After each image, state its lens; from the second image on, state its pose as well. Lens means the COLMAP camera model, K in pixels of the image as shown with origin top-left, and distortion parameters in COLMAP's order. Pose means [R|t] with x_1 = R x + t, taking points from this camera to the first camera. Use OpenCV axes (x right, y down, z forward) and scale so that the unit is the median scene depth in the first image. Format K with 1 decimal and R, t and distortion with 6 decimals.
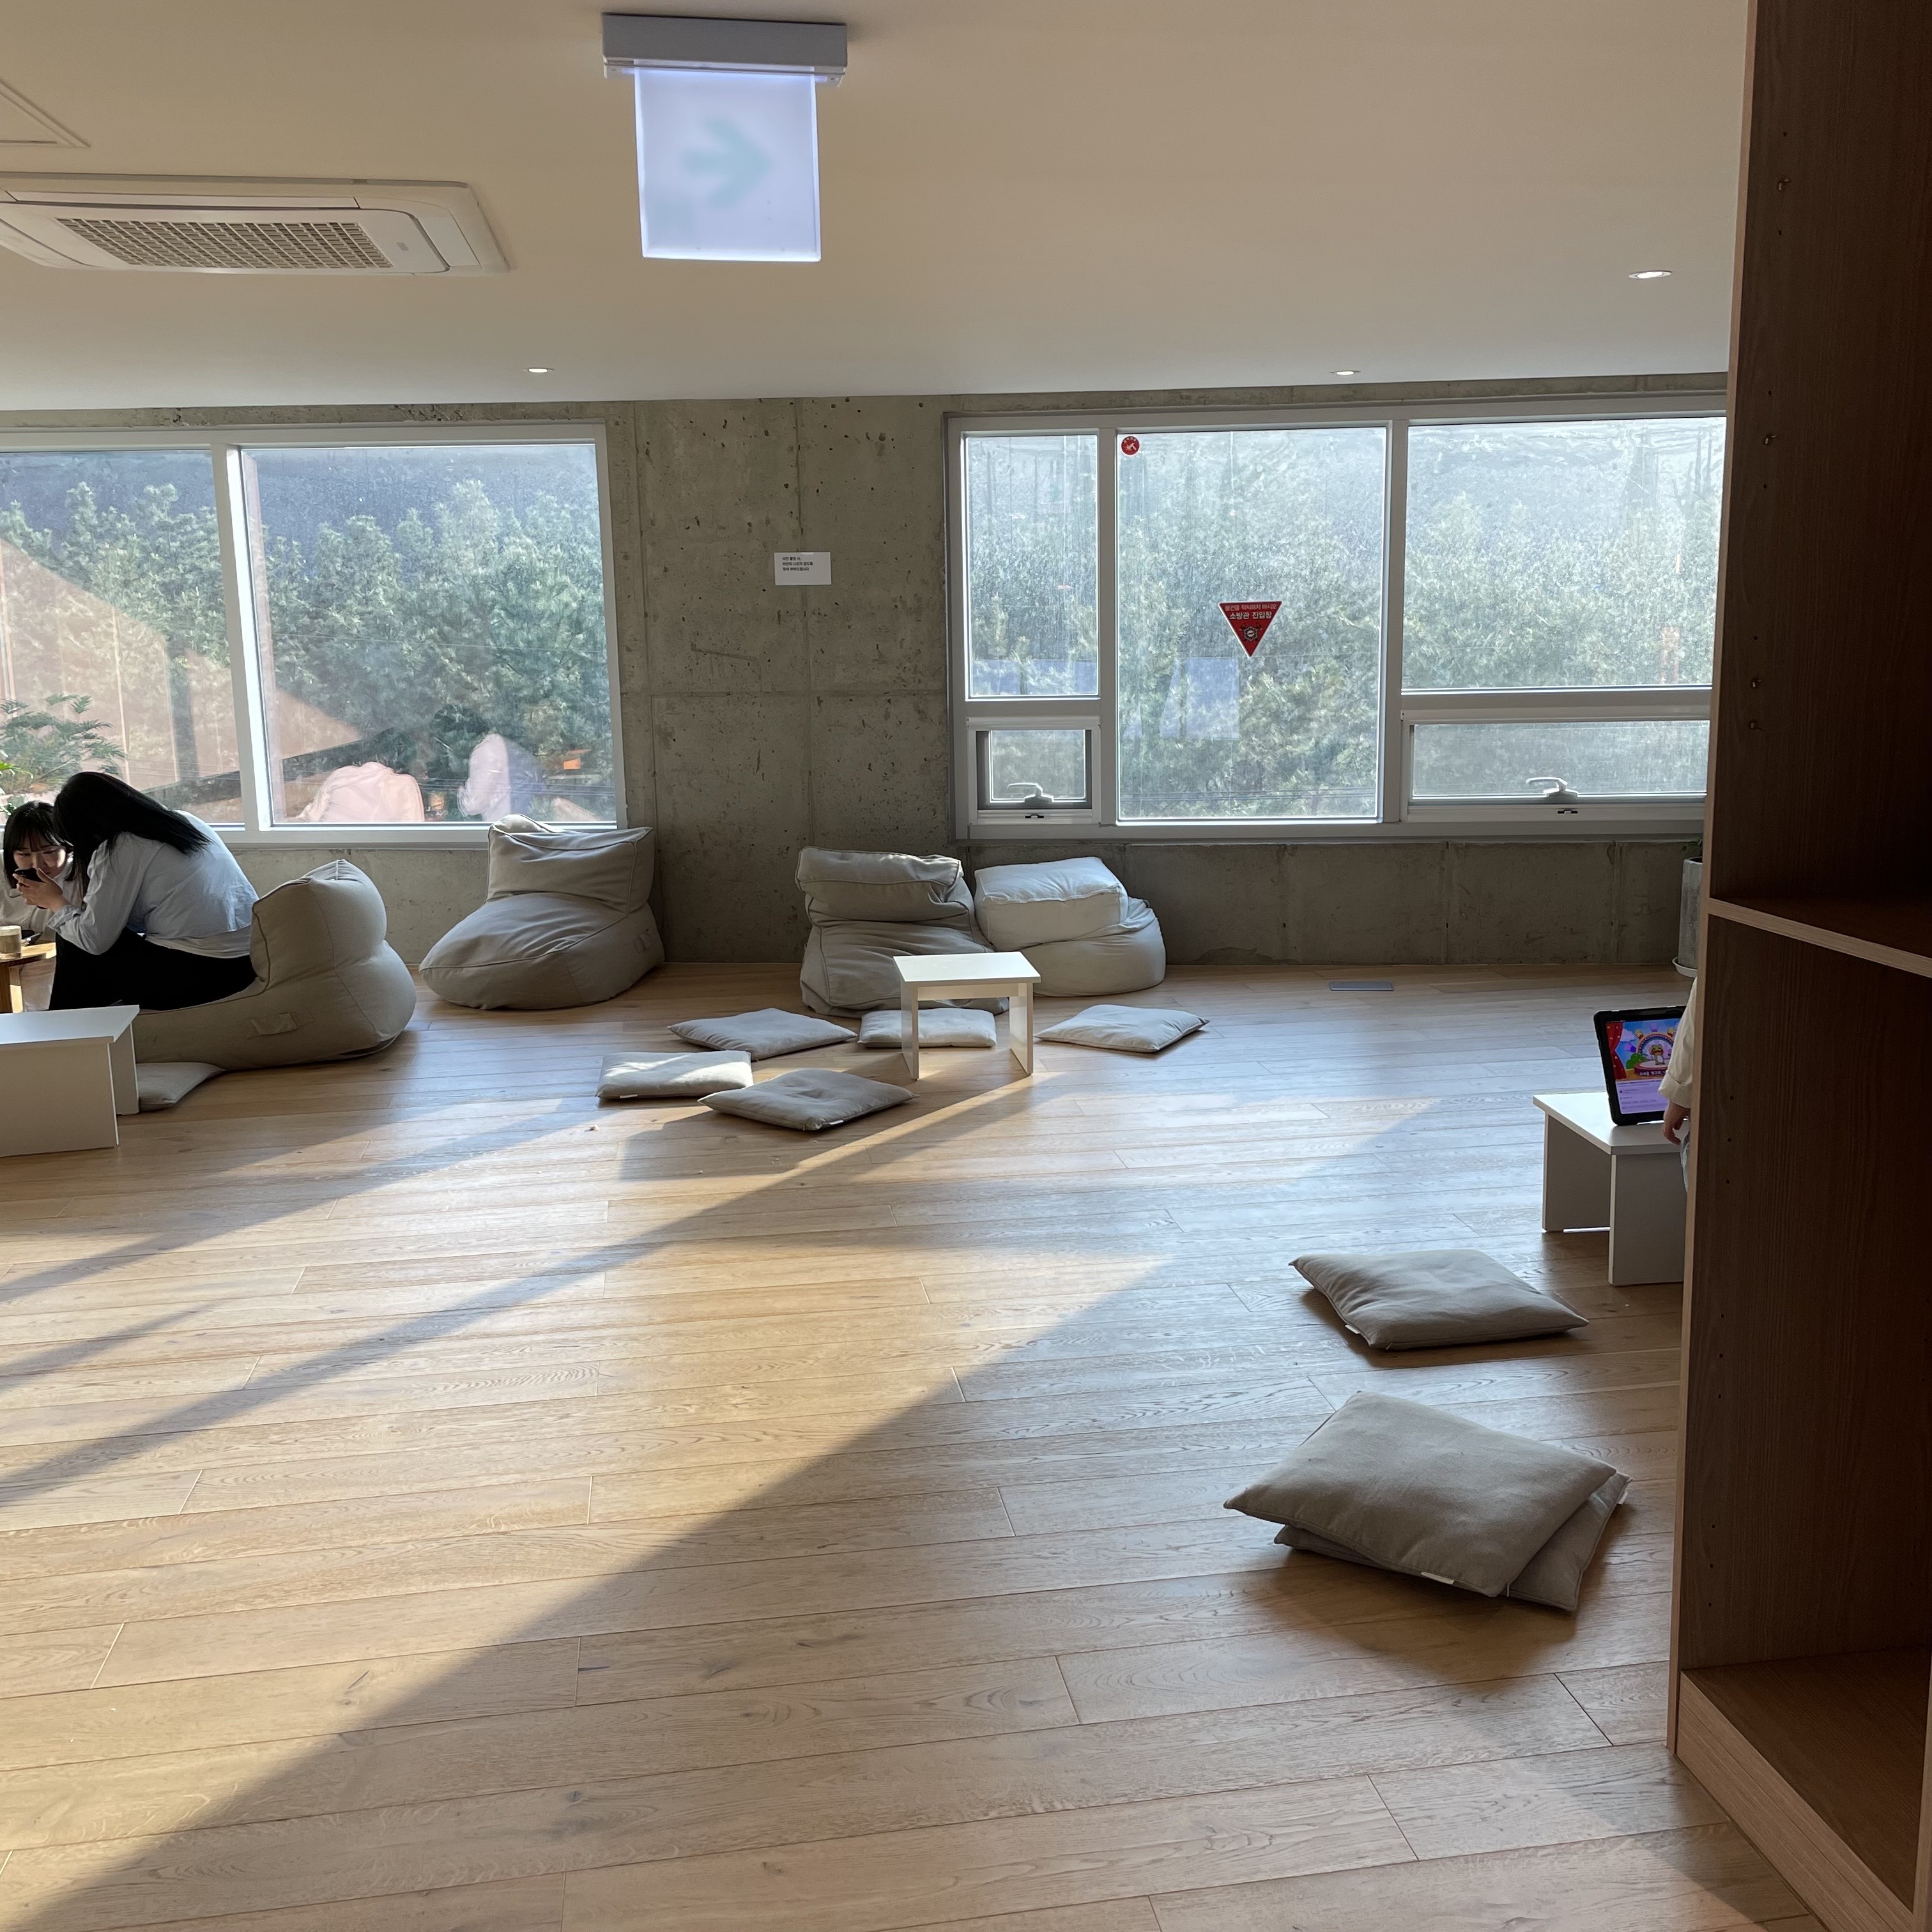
lens RADIAL K [[1953.8, 0, 969.7], [0, 1953.8, 958.0], [0, 0, 1]] dist [0.041336, 0.000000]
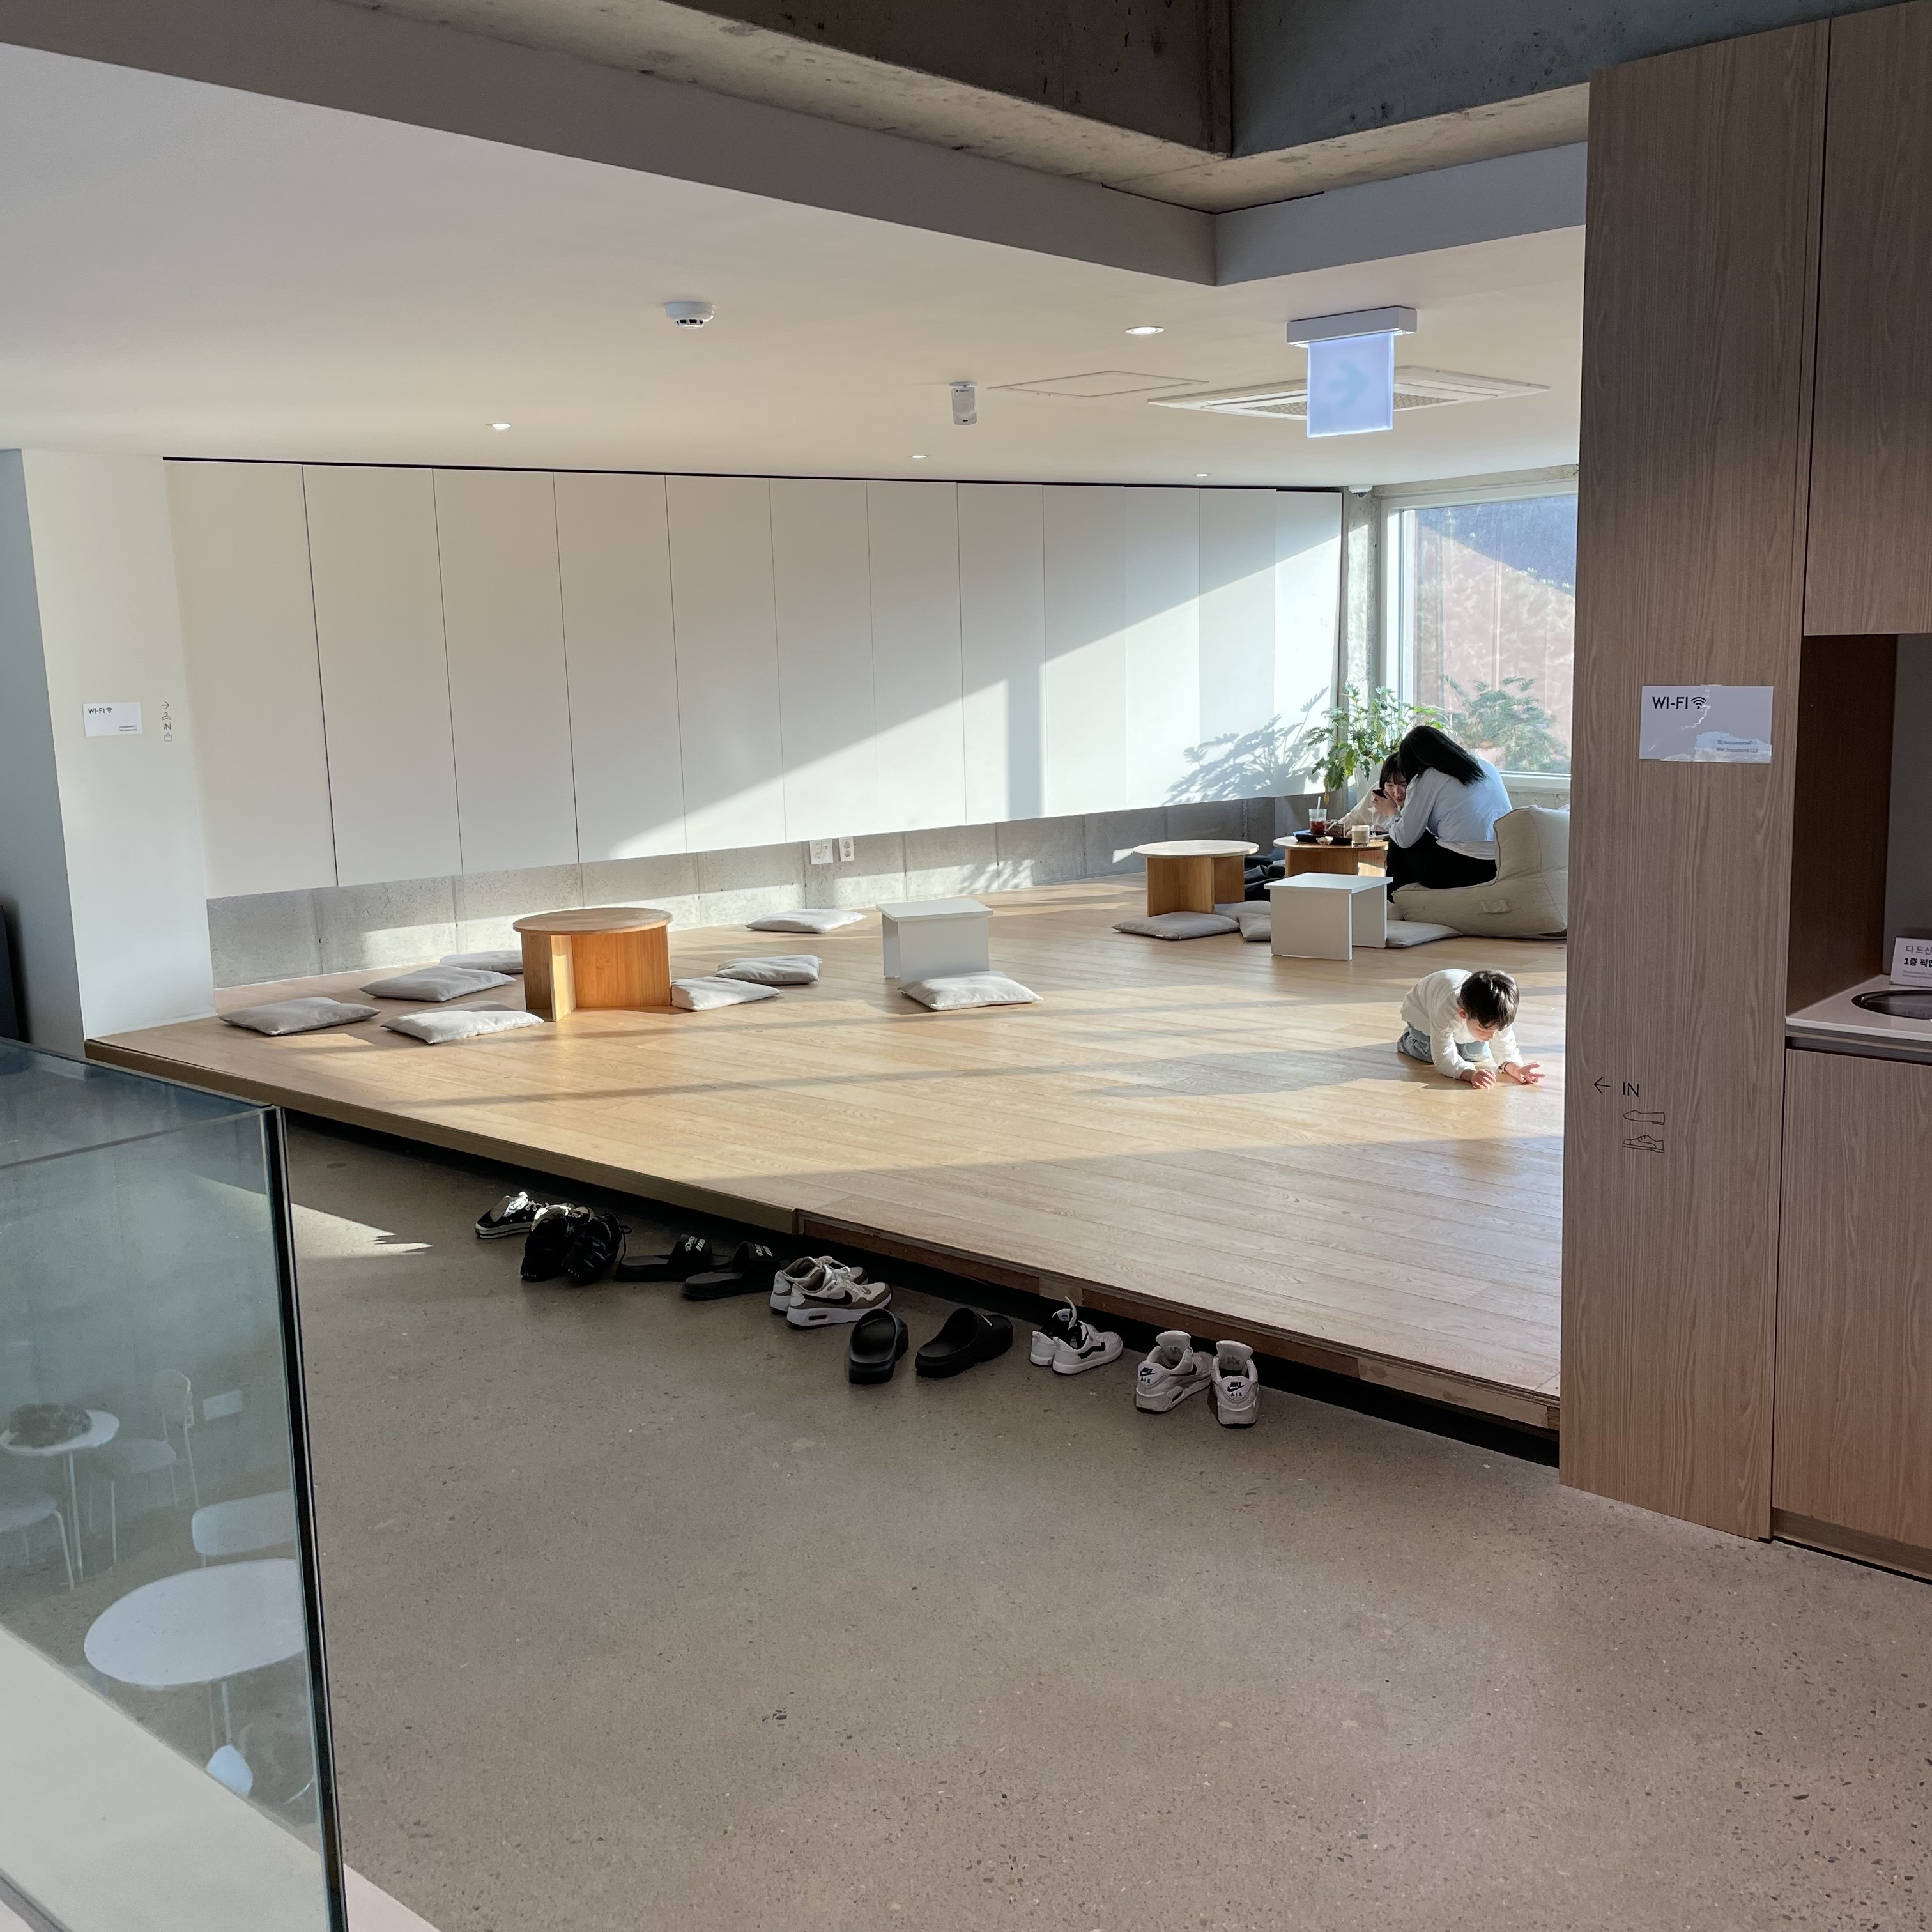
lens RADIAL K [[1953.8, 0, 967.2], [0, 1953.8, 967.2], [0, 0, 1]] dist [0.041336, 0.000000]
pose [[0.638010, 0.114604, -0.761452, 0.482571], [-0.109185, 0.992336, 0.057869, 0.037091], [0.762248, 0.046218, 0.645633, -0.204939]]
